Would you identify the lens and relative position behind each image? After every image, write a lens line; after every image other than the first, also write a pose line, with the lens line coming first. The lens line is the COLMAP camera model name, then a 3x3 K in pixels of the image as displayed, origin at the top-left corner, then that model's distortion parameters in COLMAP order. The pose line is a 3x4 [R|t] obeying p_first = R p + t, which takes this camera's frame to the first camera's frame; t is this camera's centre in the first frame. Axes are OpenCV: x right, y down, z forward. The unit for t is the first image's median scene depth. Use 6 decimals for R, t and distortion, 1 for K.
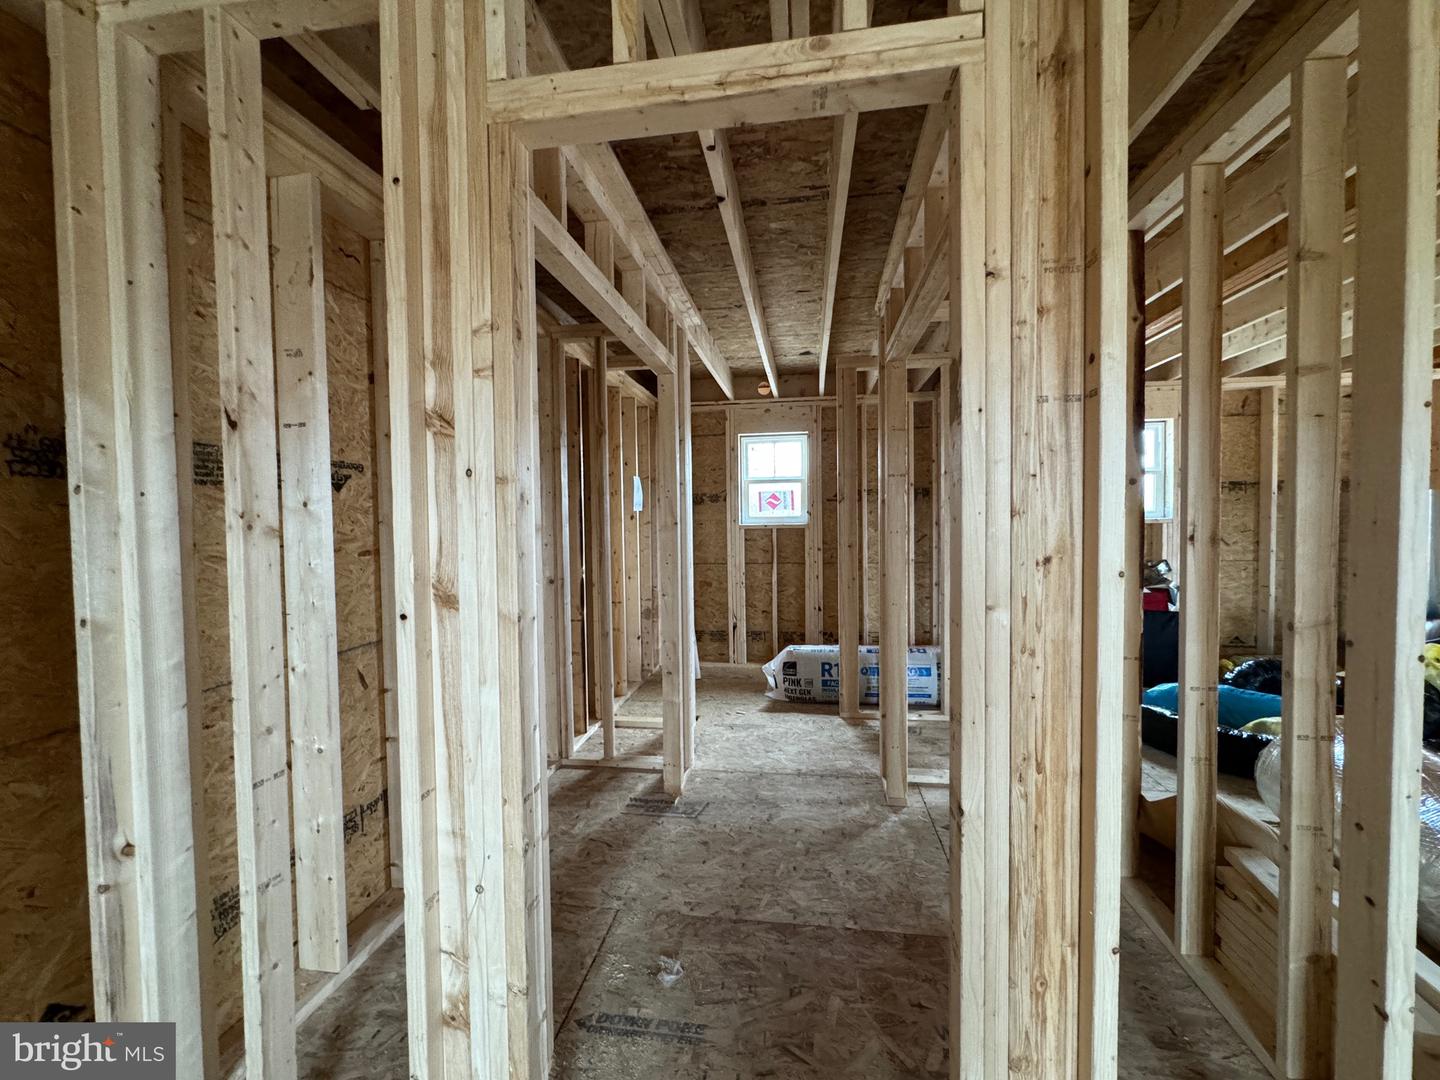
lens RADIAL K [[578.5, 0, 719.4], [0, 578.5, 539.0], [0, 0, 1]] dist [0.001603, -0.000213]
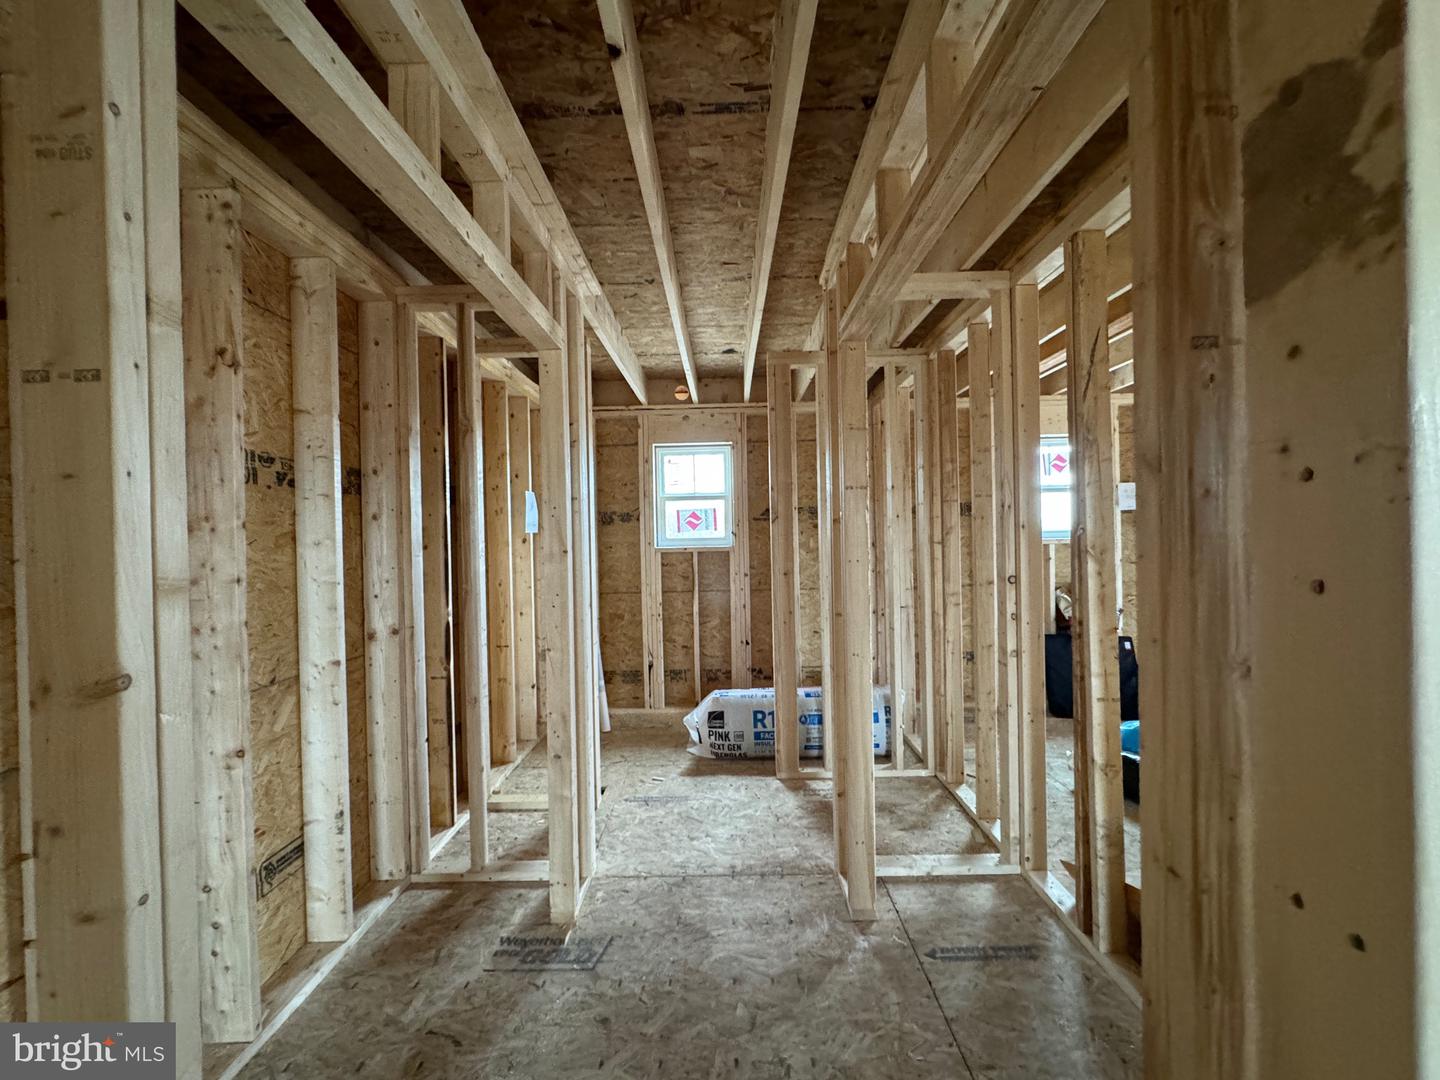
lens RADIAL K [[578.5, 0, 721.2], [0, 578.5, 541.2], [0, 0, 1]] dist [0.001603, -0.000213]
pose [[0.989503, -0.007916, 0.144299, 0.012904], [0.012100, 0.999531, -0.028139, -0.015003], [-0.144008, 0.029590, 0.989134, 0.212448]]
